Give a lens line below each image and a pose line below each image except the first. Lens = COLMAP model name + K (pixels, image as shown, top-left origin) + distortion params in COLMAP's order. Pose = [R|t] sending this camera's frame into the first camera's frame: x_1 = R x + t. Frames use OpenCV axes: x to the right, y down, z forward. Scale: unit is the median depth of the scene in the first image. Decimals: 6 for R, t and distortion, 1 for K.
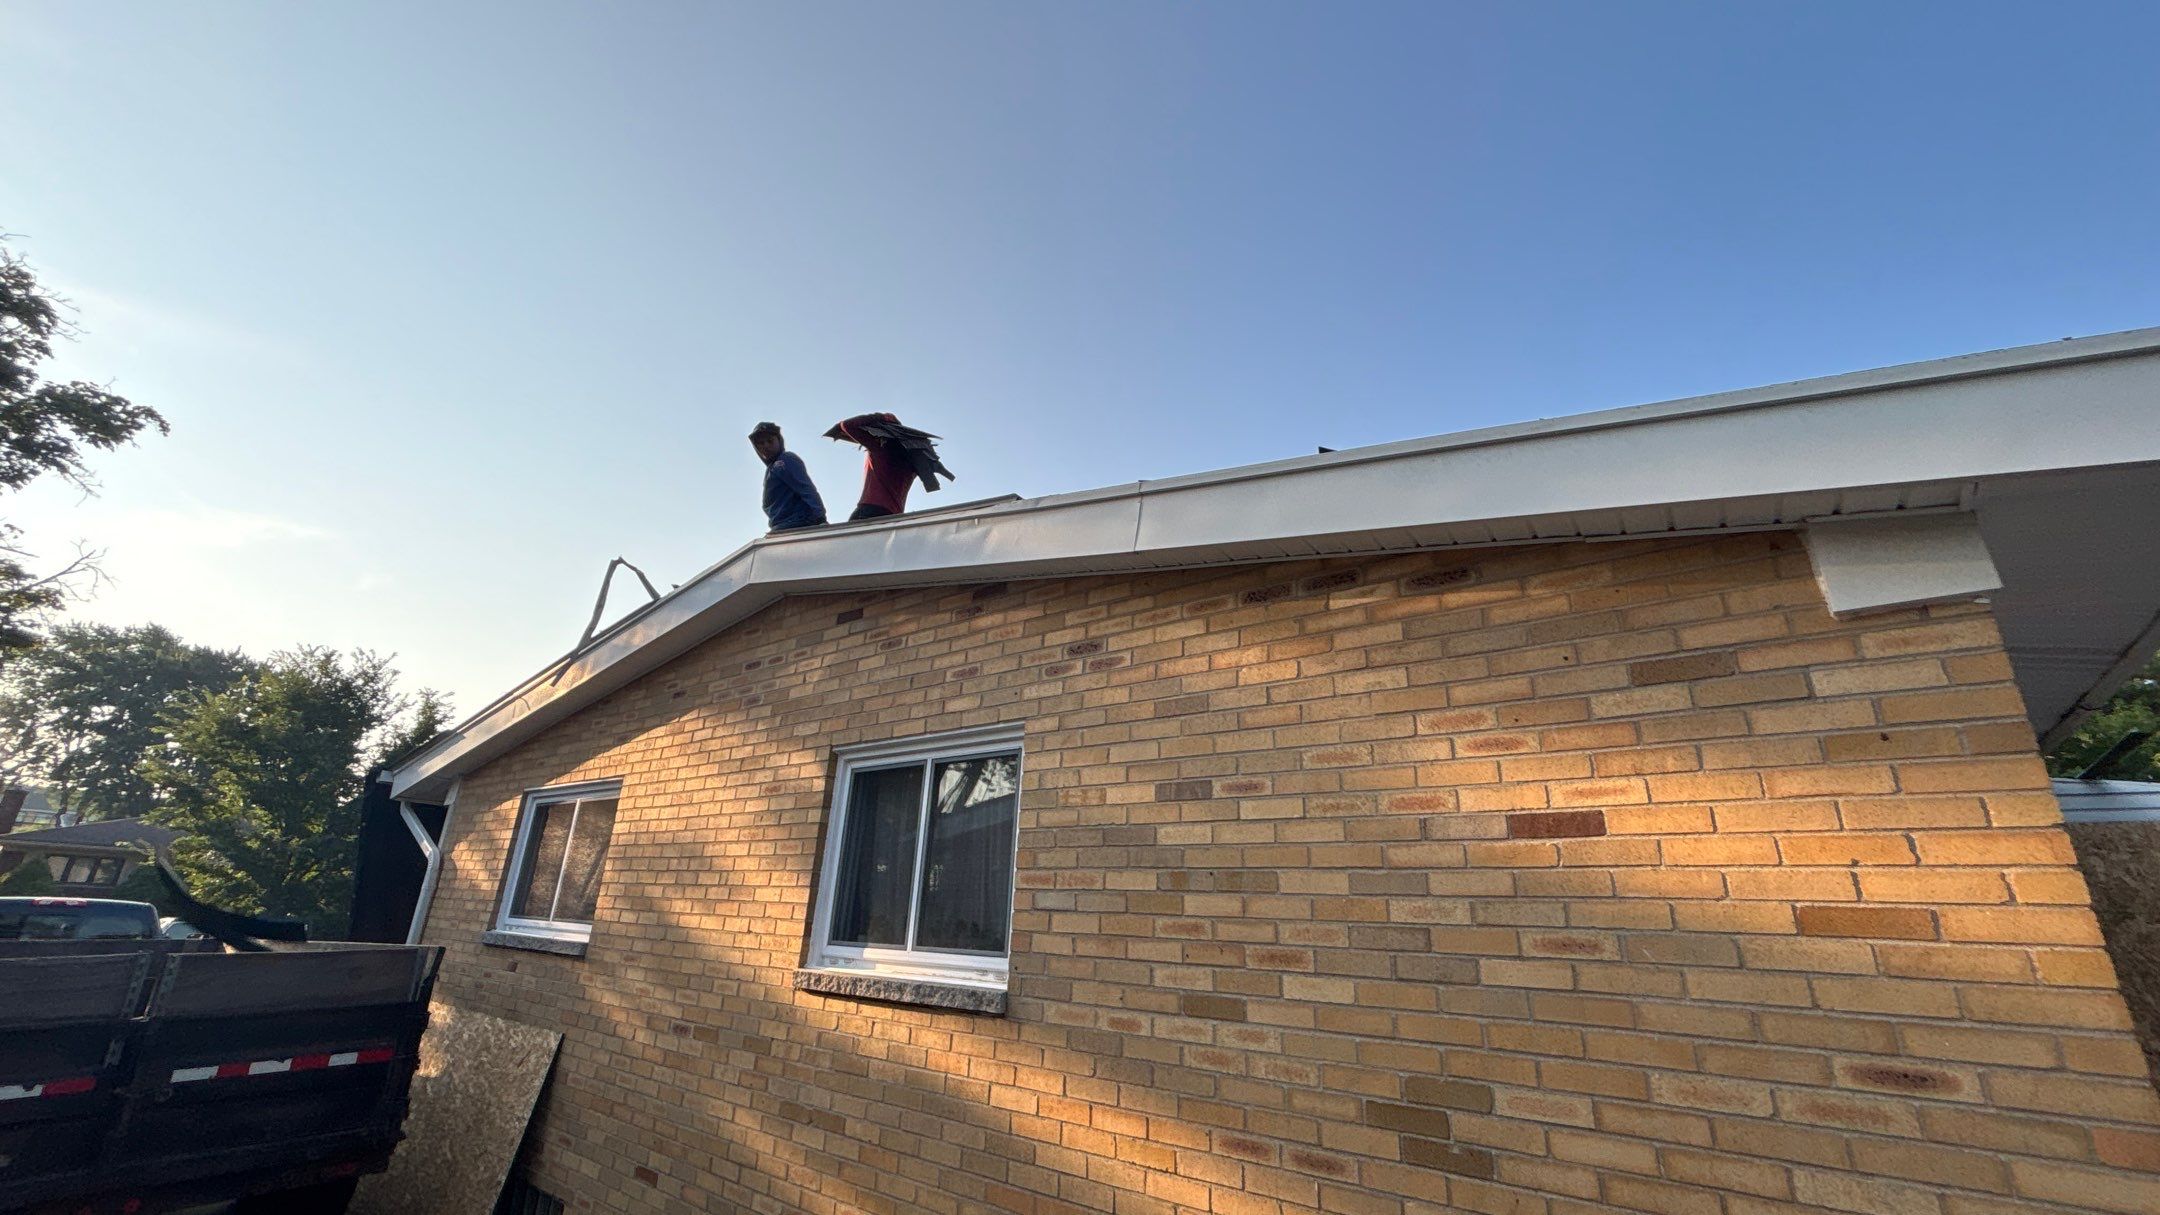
lens RADIAL K [[861.8, 0, 1081.4], [0, 861.8, 609.6], [0, 0, 1]] dist [-0.001569, 0.002307]
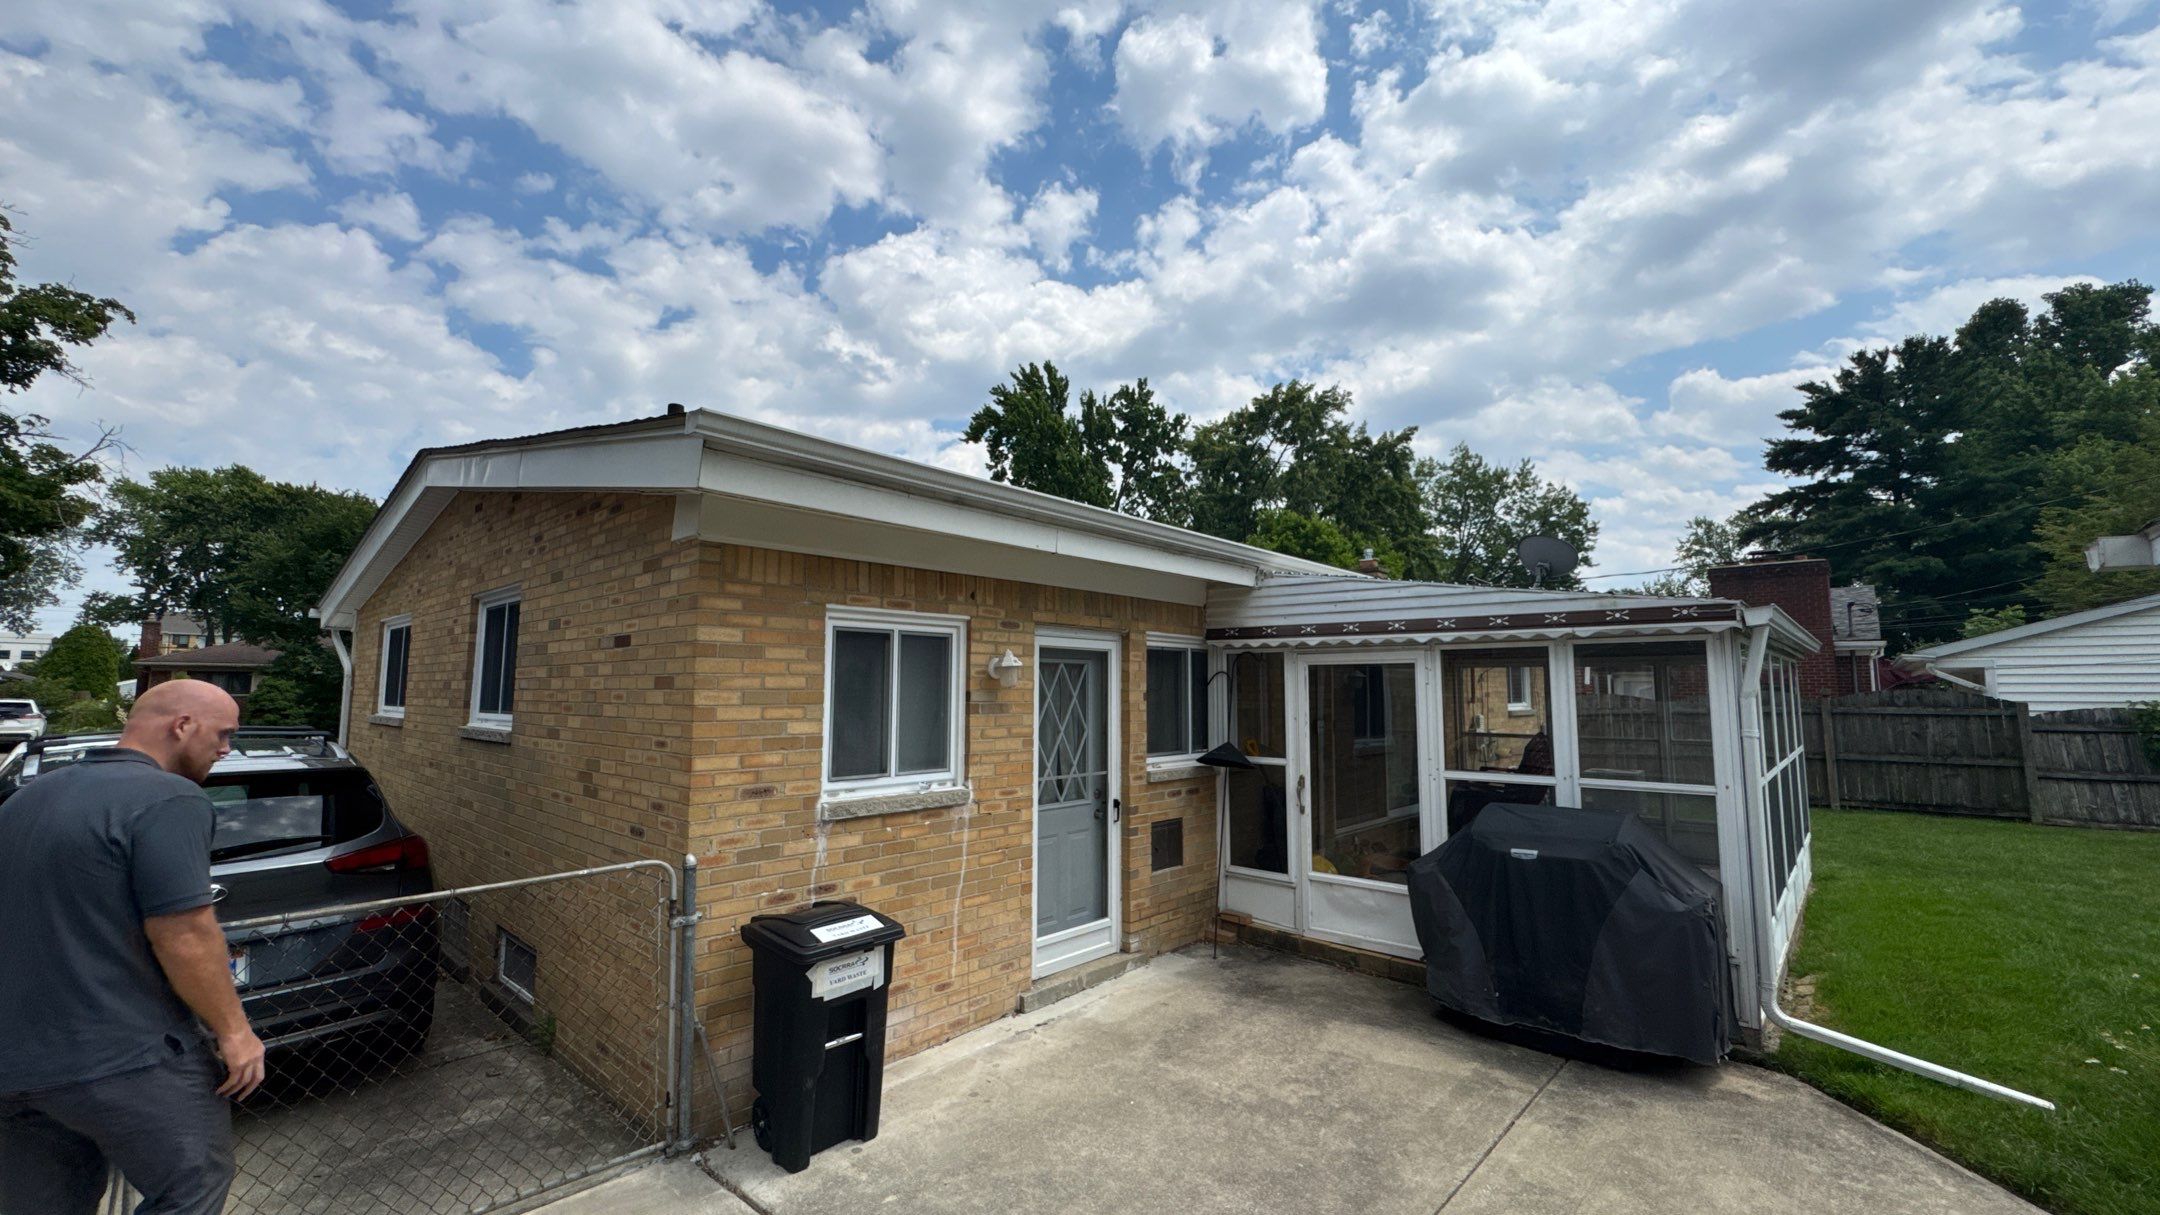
lens RADIAL K [[864.2, 0, 1086.6], [0, 864.2, 608.3], [0, 0, 1]] dist [-0.000413, -0.000527]
pose [[0.996571, -0.042038, -0.071262, 0.871332], [0.058107, 0.968748, 0.241144, -0.121144], [0.058897, -0.244458, 0.967869, -0.427060]]
